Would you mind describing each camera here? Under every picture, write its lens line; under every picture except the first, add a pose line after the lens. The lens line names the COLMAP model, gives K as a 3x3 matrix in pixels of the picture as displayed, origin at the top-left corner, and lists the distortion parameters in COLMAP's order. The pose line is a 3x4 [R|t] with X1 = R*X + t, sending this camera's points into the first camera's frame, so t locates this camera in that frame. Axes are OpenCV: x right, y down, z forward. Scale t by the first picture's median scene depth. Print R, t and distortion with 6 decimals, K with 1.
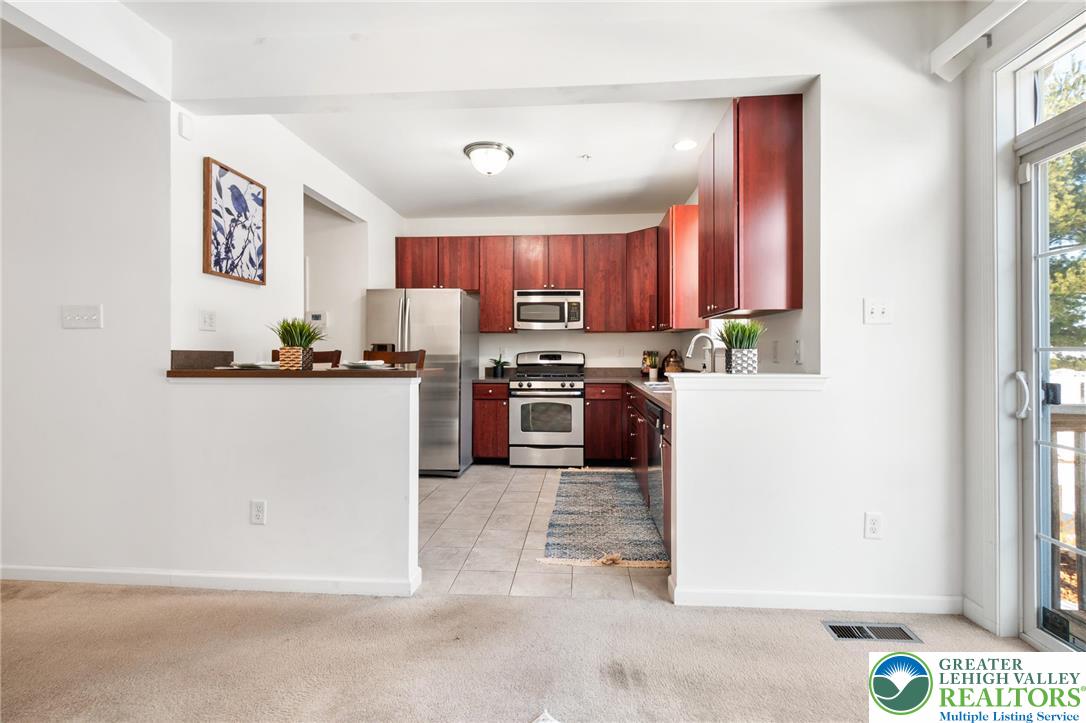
lens RADIAL K [[490.4, 0, 546.2], [0, 490.4, 352.1], [0, 0, 1]] dist [0.005126, -0.003885]
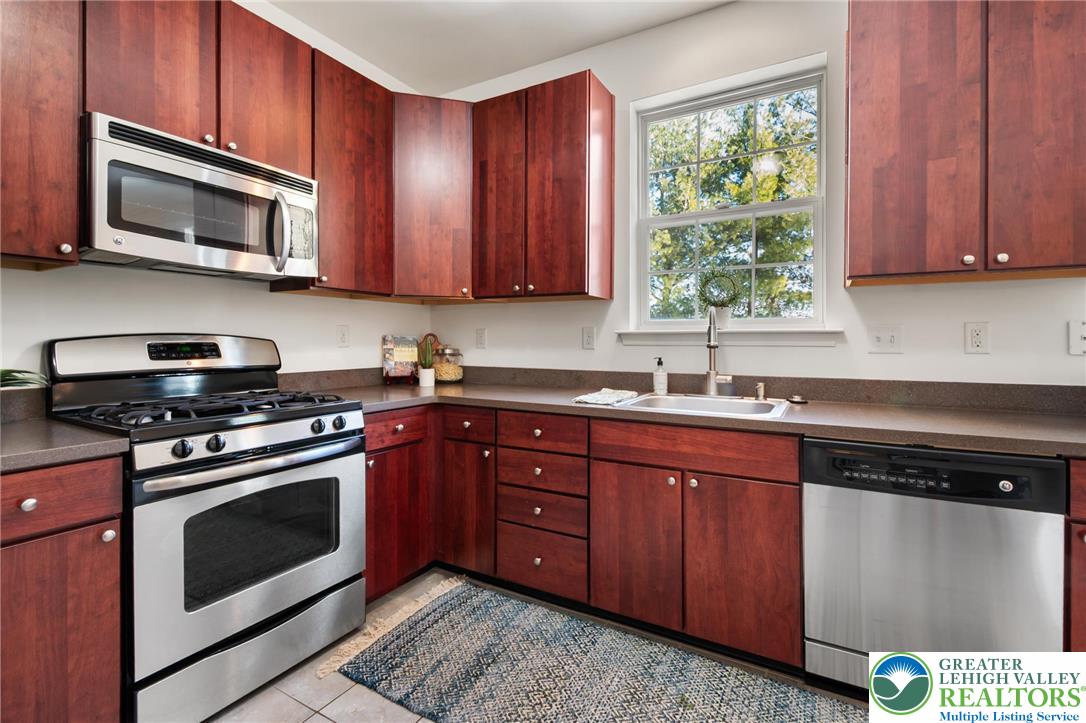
lens RADIAL K [[490.4, 0, 552.7], [0, 490.4, 340.5], [0, 0, 1]] dist [0.005126, -0.003885]
pose [[0.427820, 0.001989, 0.903862, -0.217876], [-0.003339, 0.999994, -0.000620, 0.002957], [-0.903858, -0.002753, 0.427824, 0.685764]]
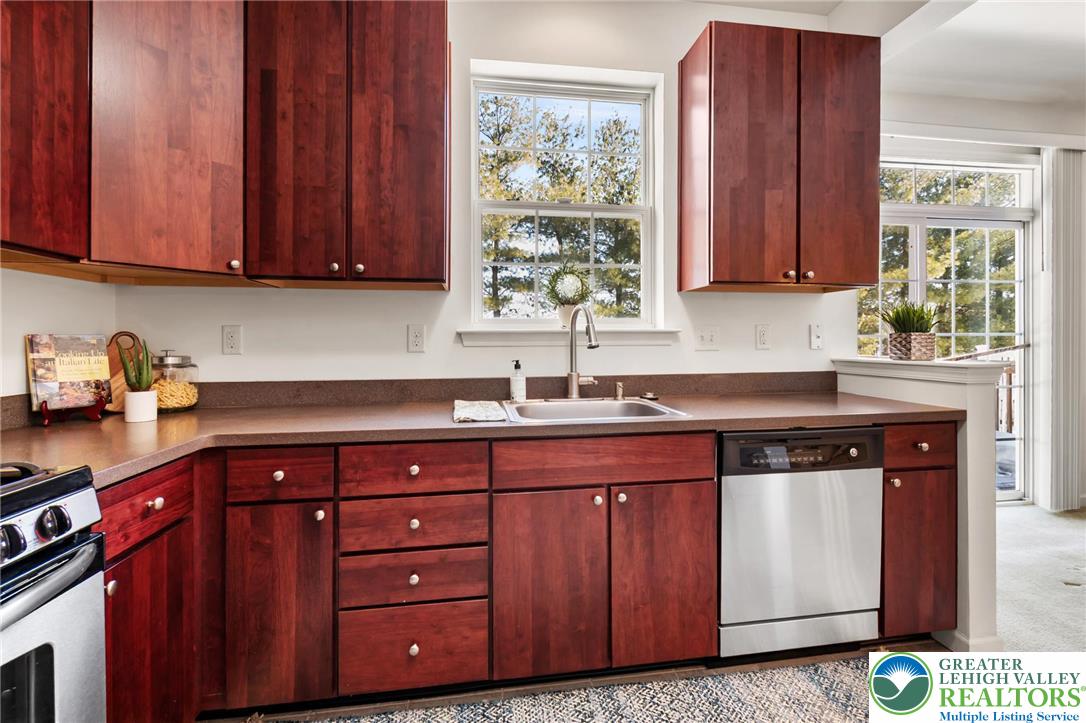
lens RADIAL K [[490.4, 0, 553.8], [0, 490.4, 339.7], [0, 0, 1]] dist [0.005126, -0.003885]
pose [[-0.222896, 0.004577, 0.974832, -0.156423], [0.004702, 0.999982, -0.003620, 0.003233], [-0.974831, 0.003777, -0.222913, 0.860132]]
